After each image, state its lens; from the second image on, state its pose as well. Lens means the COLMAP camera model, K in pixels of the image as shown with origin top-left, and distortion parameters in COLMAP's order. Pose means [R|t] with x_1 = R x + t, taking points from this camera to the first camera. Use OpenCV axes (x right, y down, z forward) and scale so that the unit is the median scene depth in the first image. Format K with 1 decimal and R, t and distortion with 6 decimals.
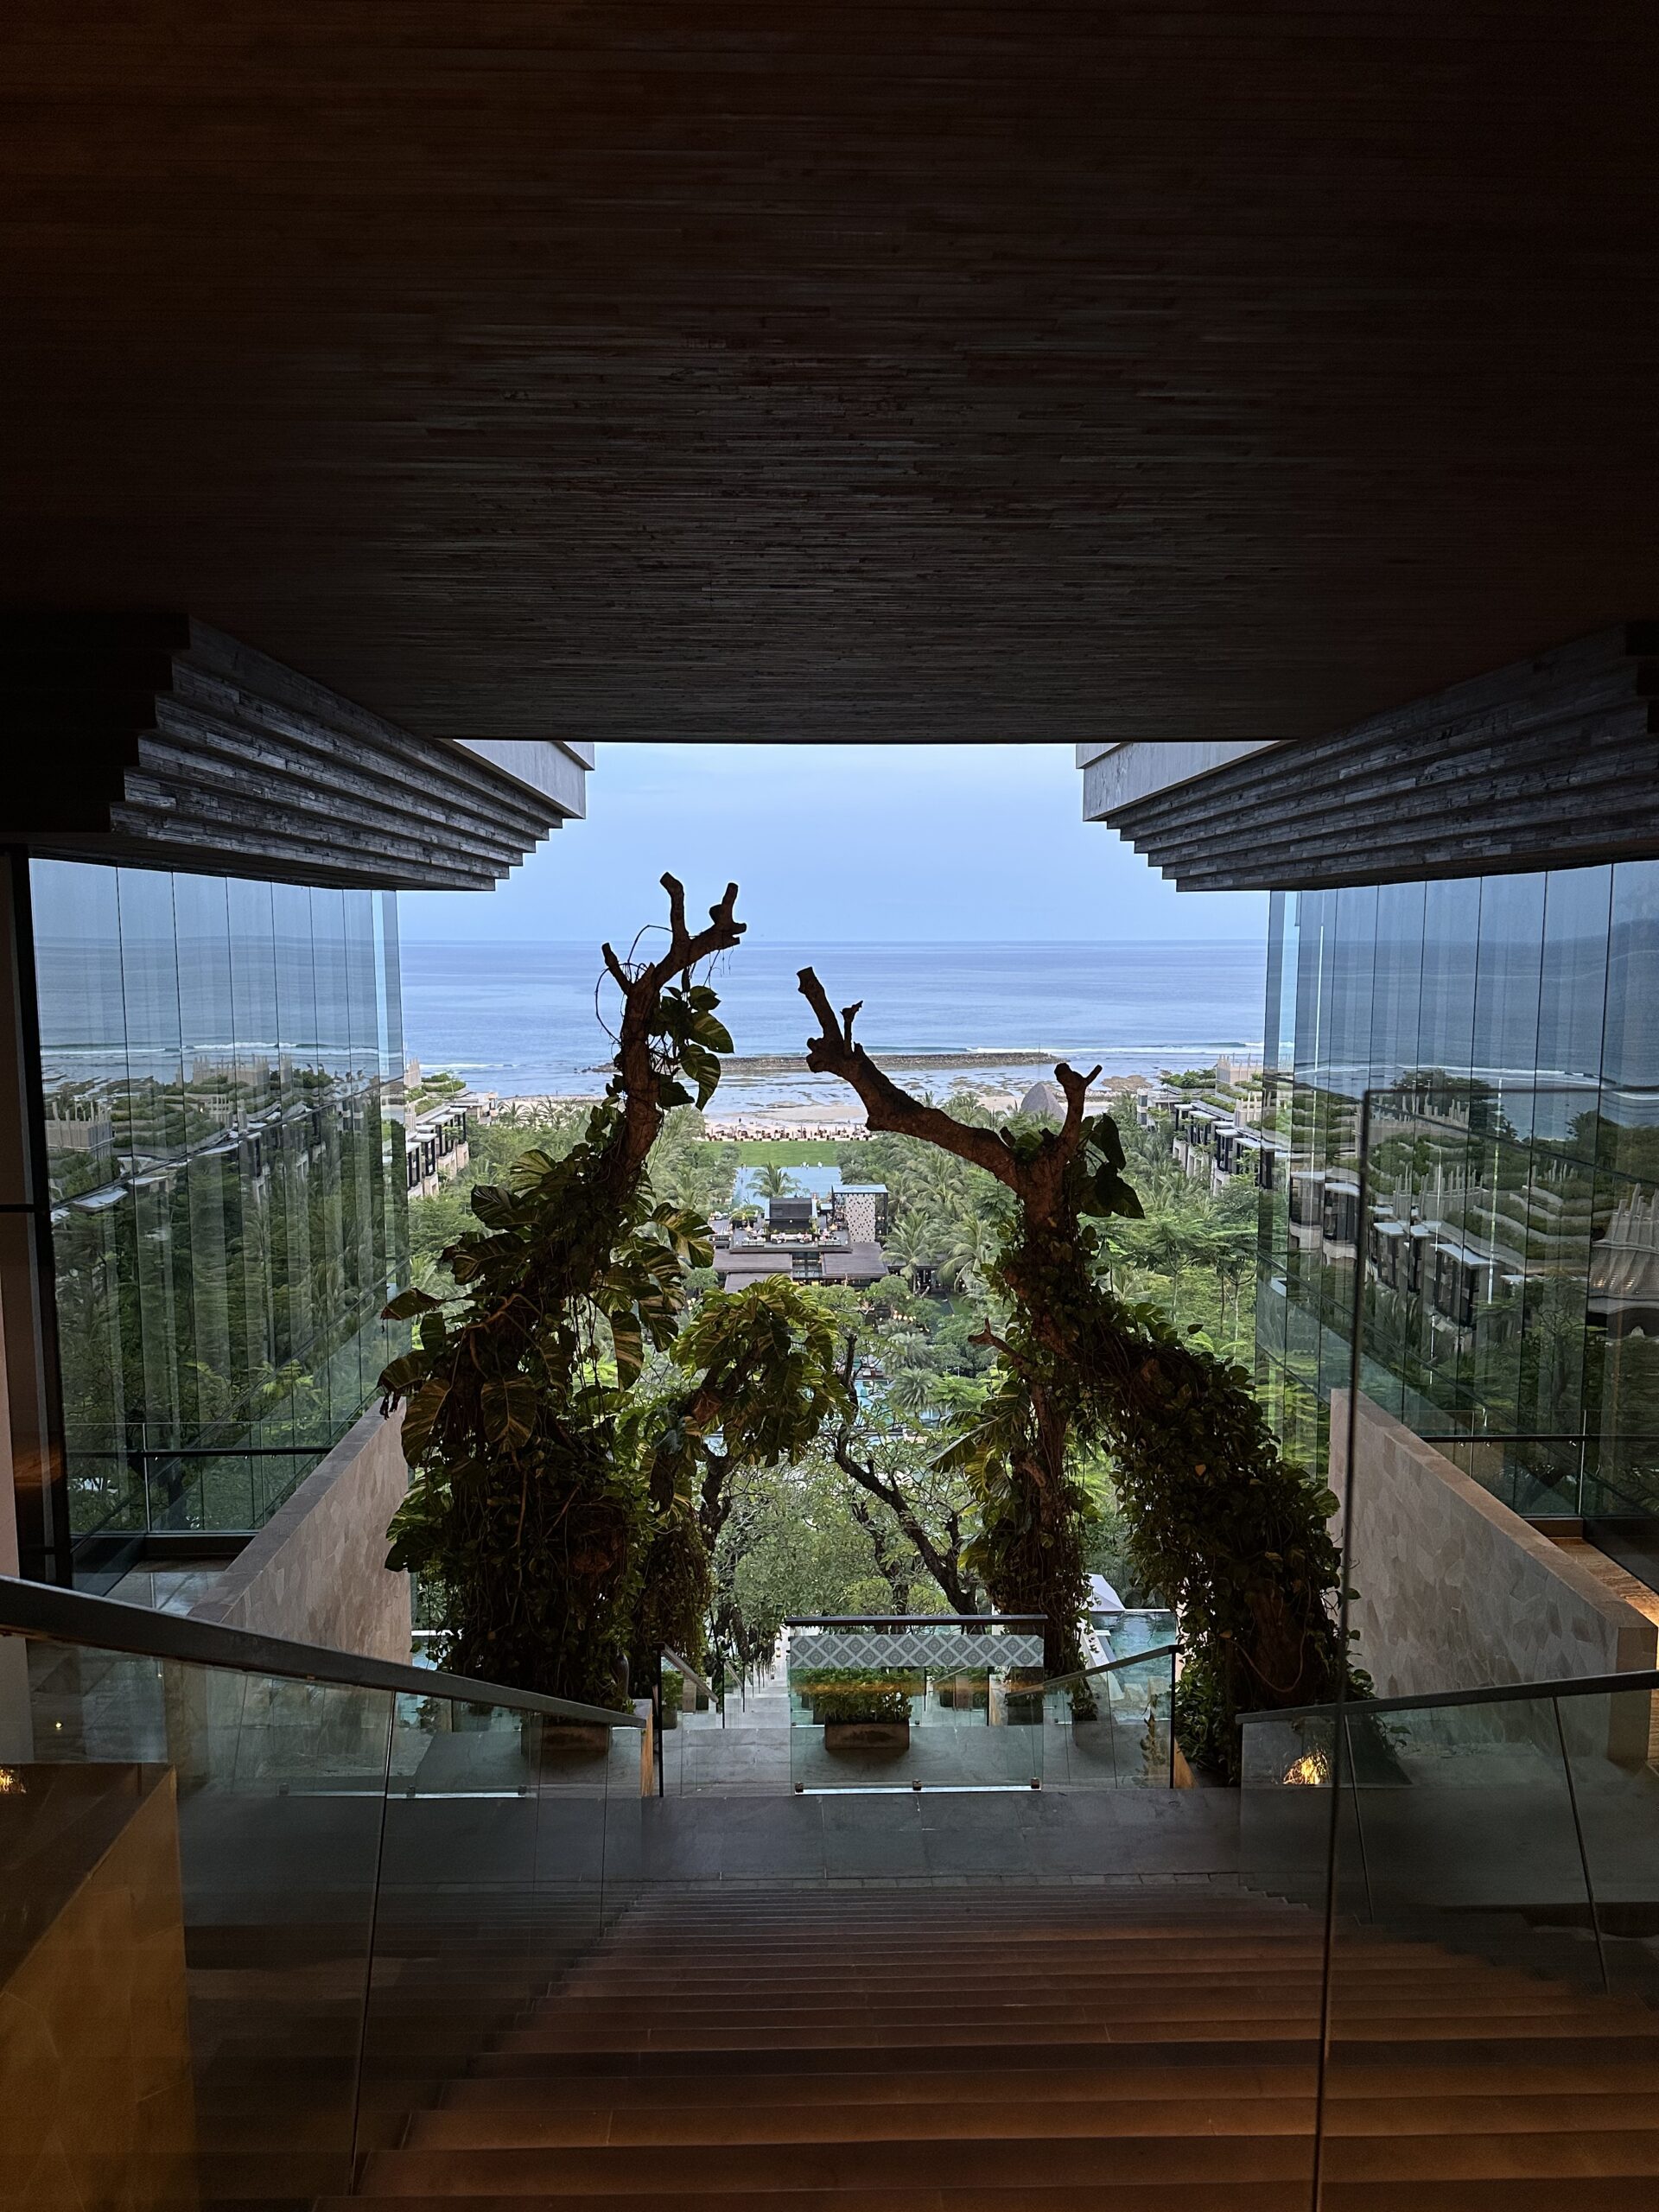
lens RADIAL K [[1549.0, 0, 830.6], [0, 1549.0, 1095.1], [0, 0, 1]] dist [0.192925, -0.417412]
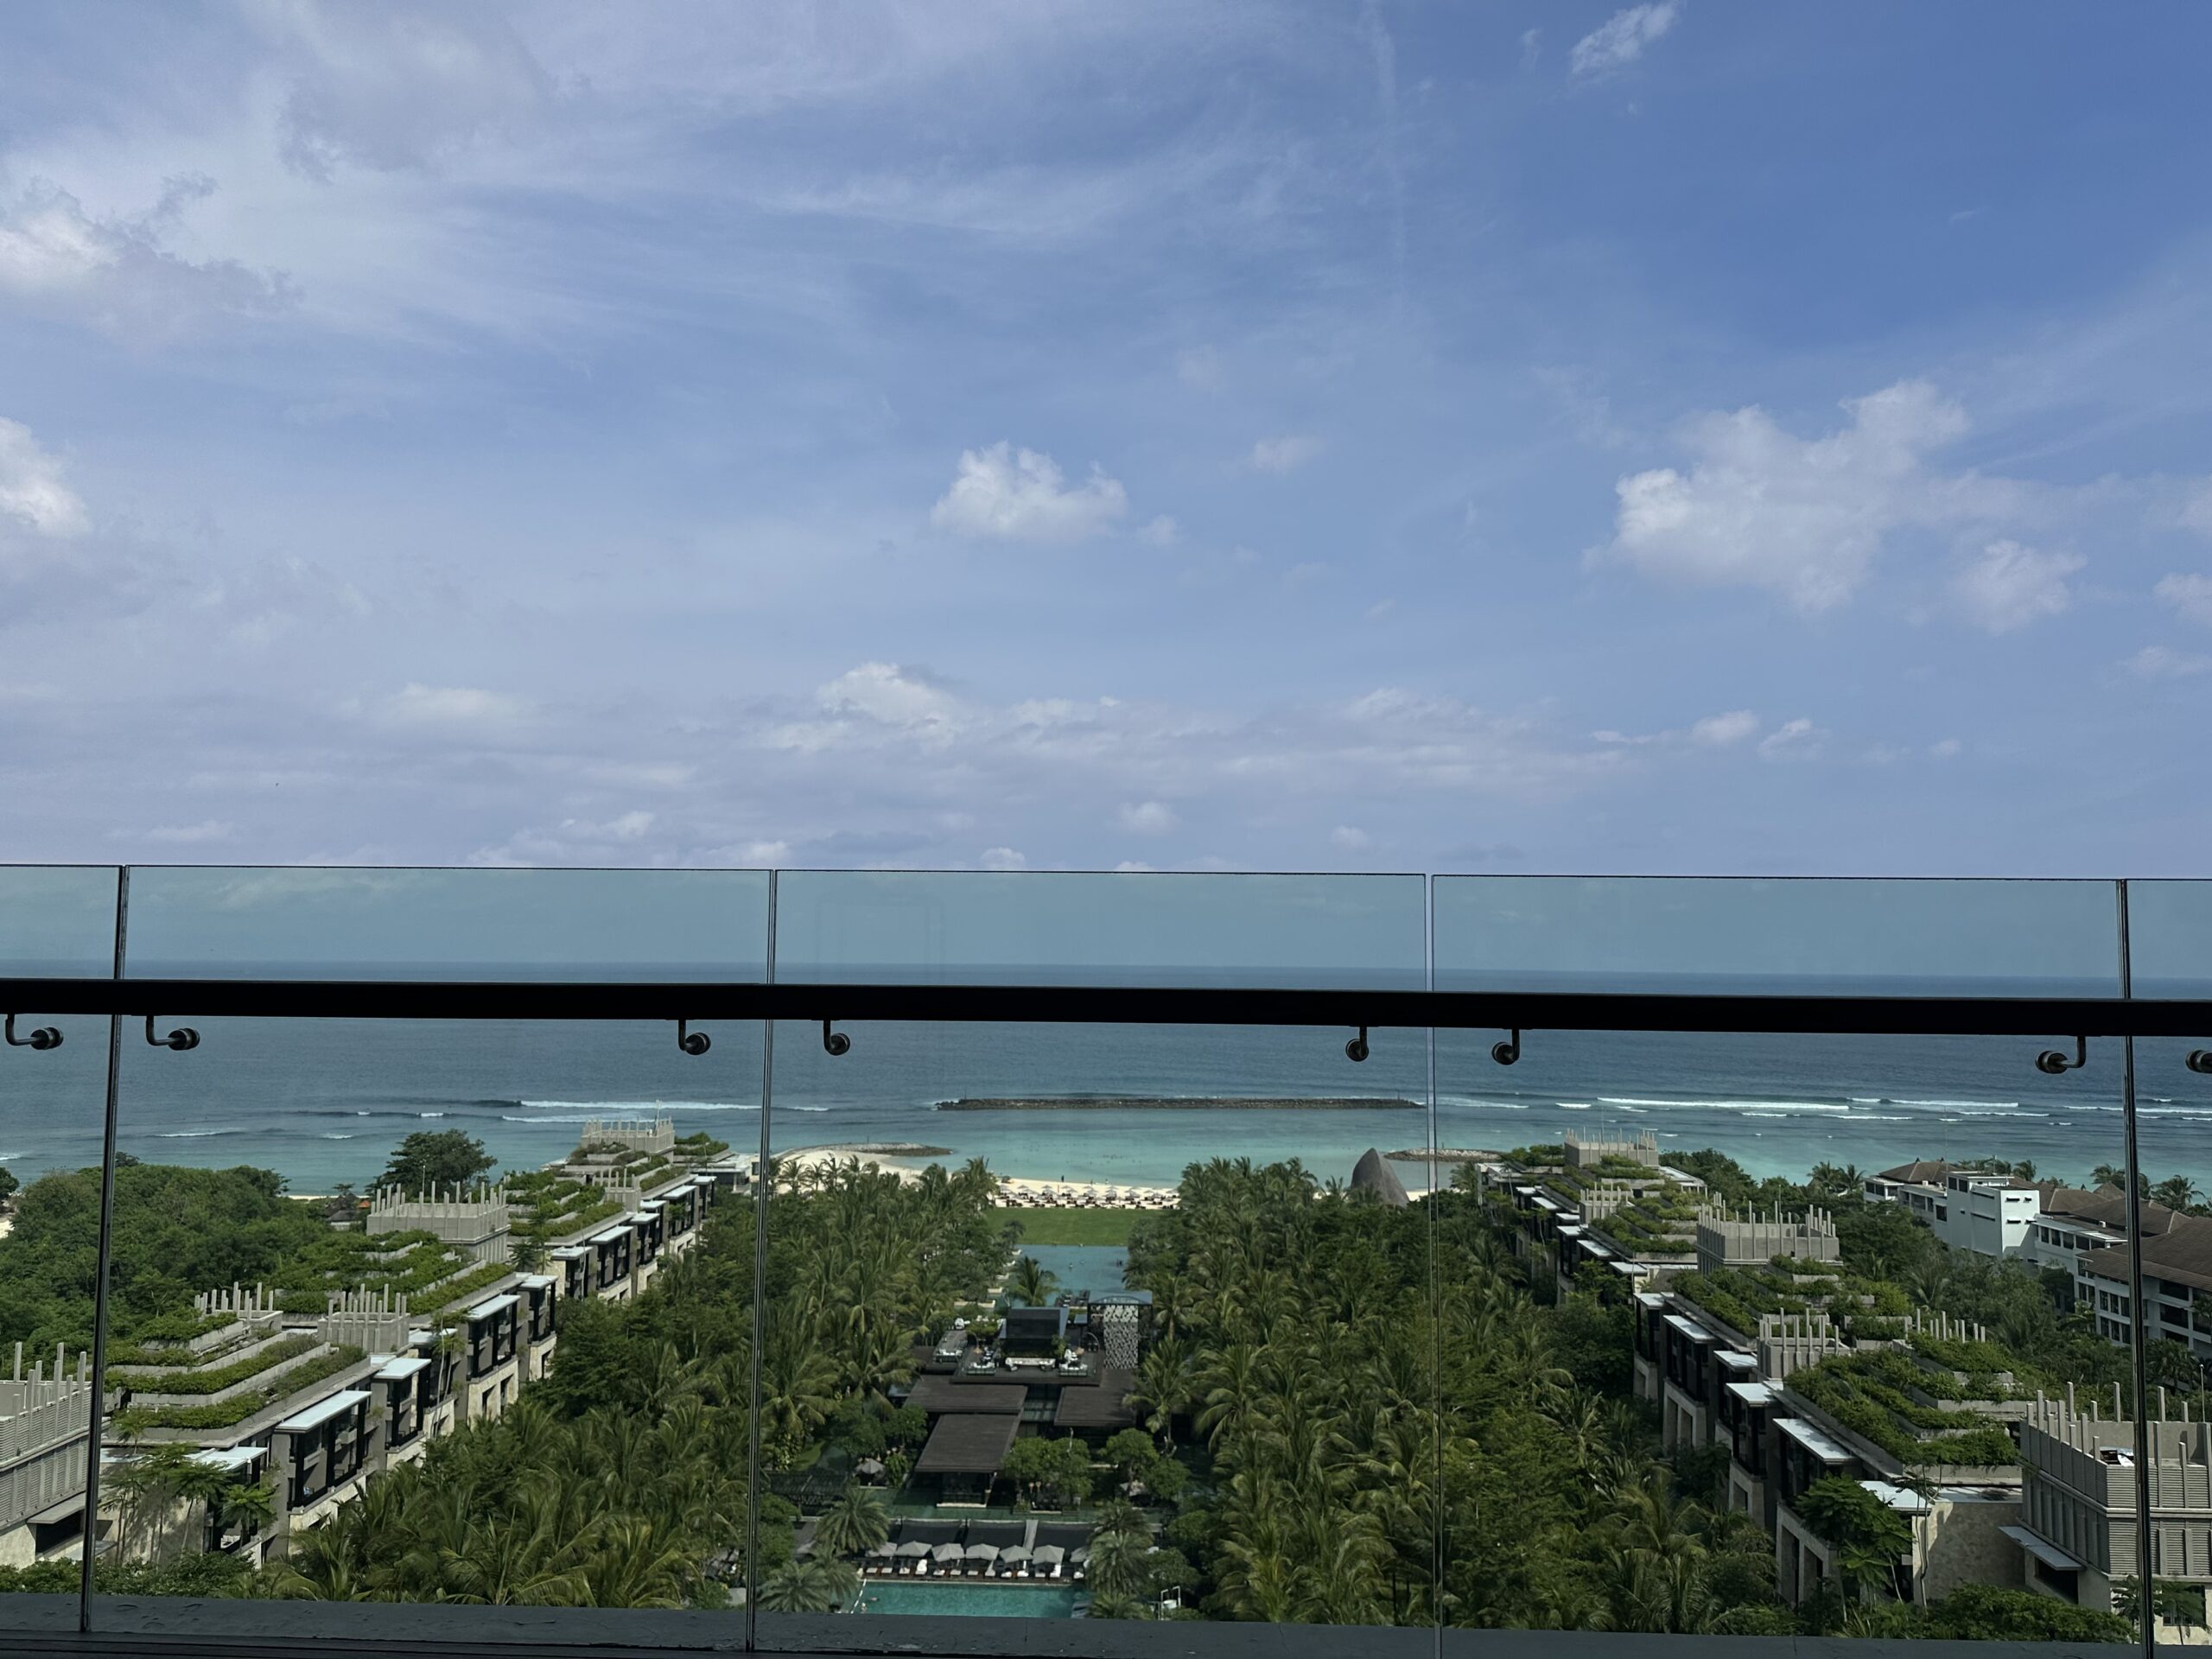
lens RADIAL K [[1565.4, 0, 1104.2], [0, 1565.4, 836.3], [0, 0, 1]] dist [0.039850, -0.049278]
pose [[0.997743, 0.002862, -0.067091, 0.069757], [-0.014991, 0.983368, -0.181002, -0.033498], [0.065458, 0.181600, 0.981192, 0.132622]]
